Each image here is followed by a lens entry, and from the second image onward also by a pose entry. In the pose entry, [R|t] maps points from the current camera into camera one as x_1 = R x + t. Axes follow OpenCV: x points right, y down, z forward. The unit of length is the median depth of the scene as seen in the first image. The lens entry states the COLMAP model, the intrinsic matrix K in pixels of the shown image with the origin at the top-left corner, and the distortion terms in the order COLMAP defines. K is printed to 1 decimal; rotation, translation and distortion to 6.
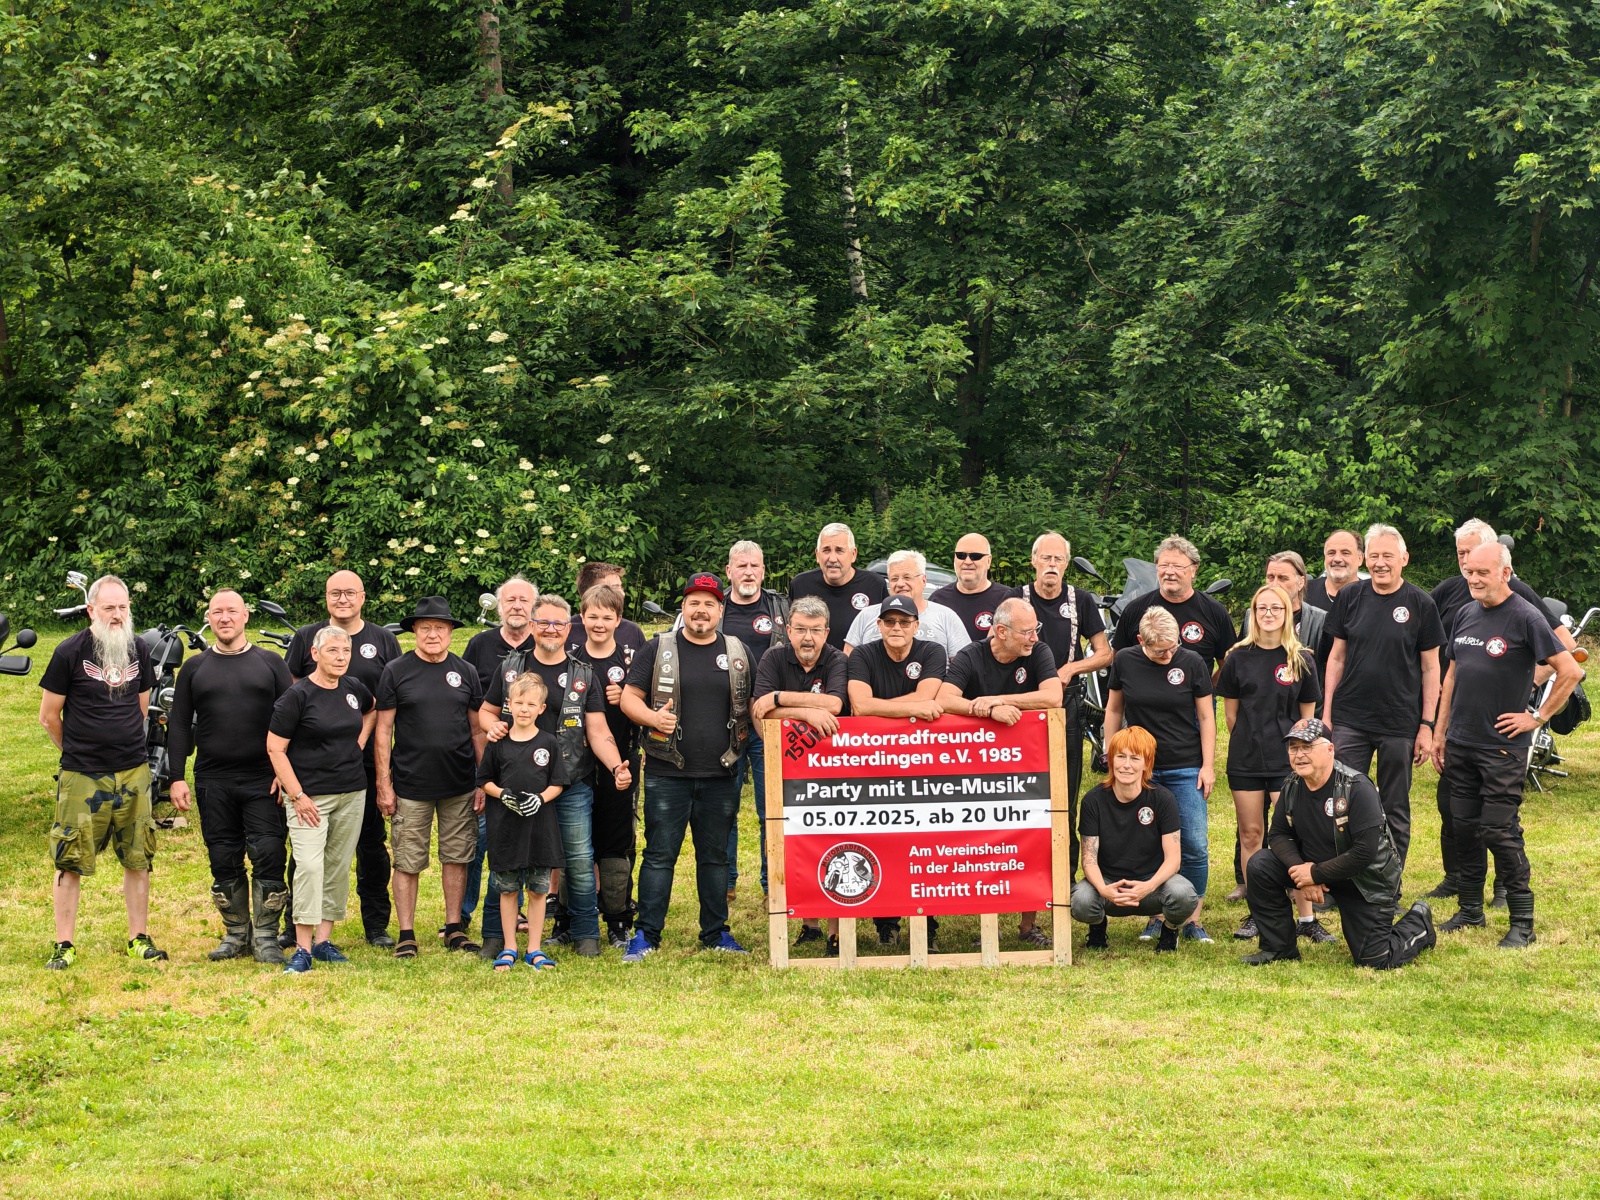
lens RADIAL K [[3321.5, 0, 800.0], [0, 3321.5, 600.0], [0, 0, 1]] dist [0.036846, 0.289561]
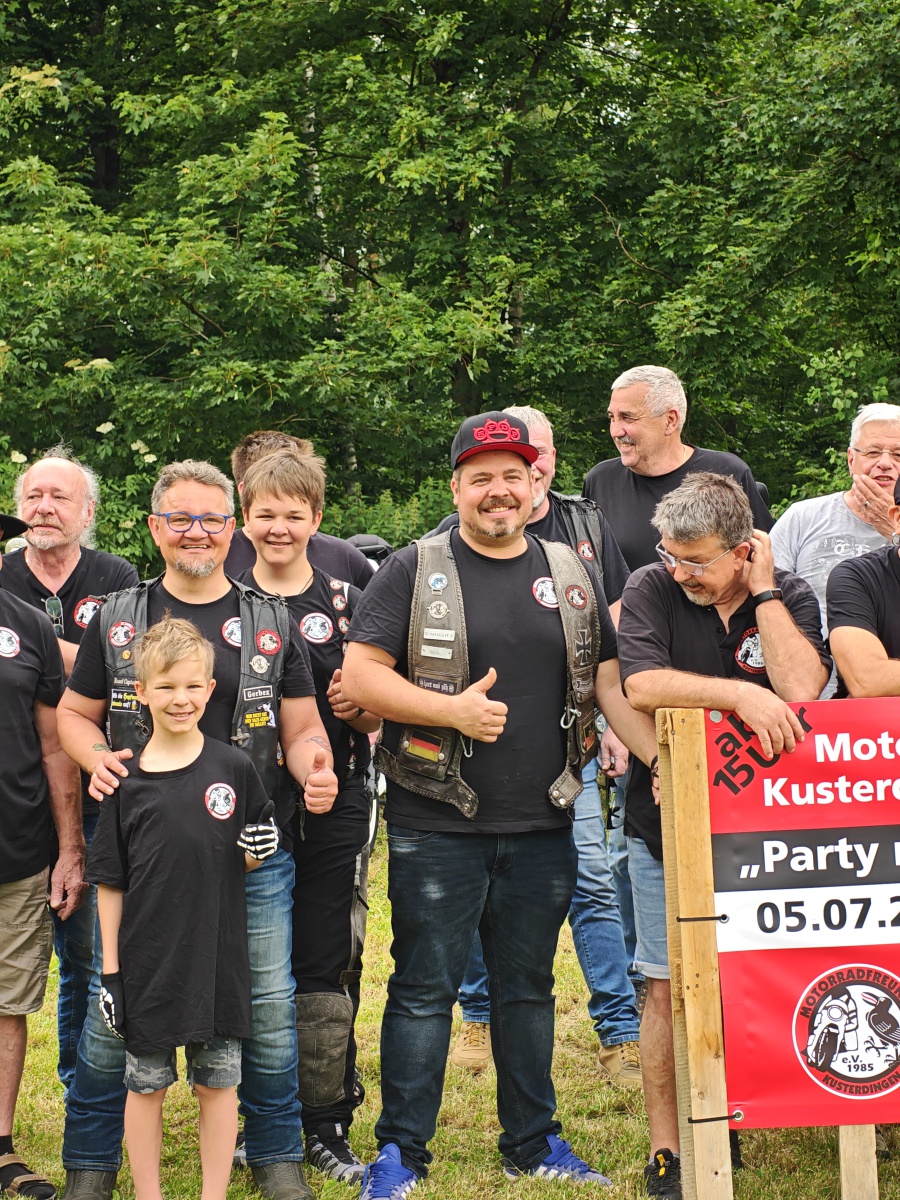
lens RADIAL K [[2476.0, 0, 446.8], [0, 2476.0, 643.5], [0, 0, 1]] dist [-0.038619, -0.062286]
pose [[0.994406, -0.019758, 0.103756, -0.037347], [0.019762, 0.999804, 0.000987, 0.012380], [-0.103756, 0.001069, 0.994602, 0.313432]]
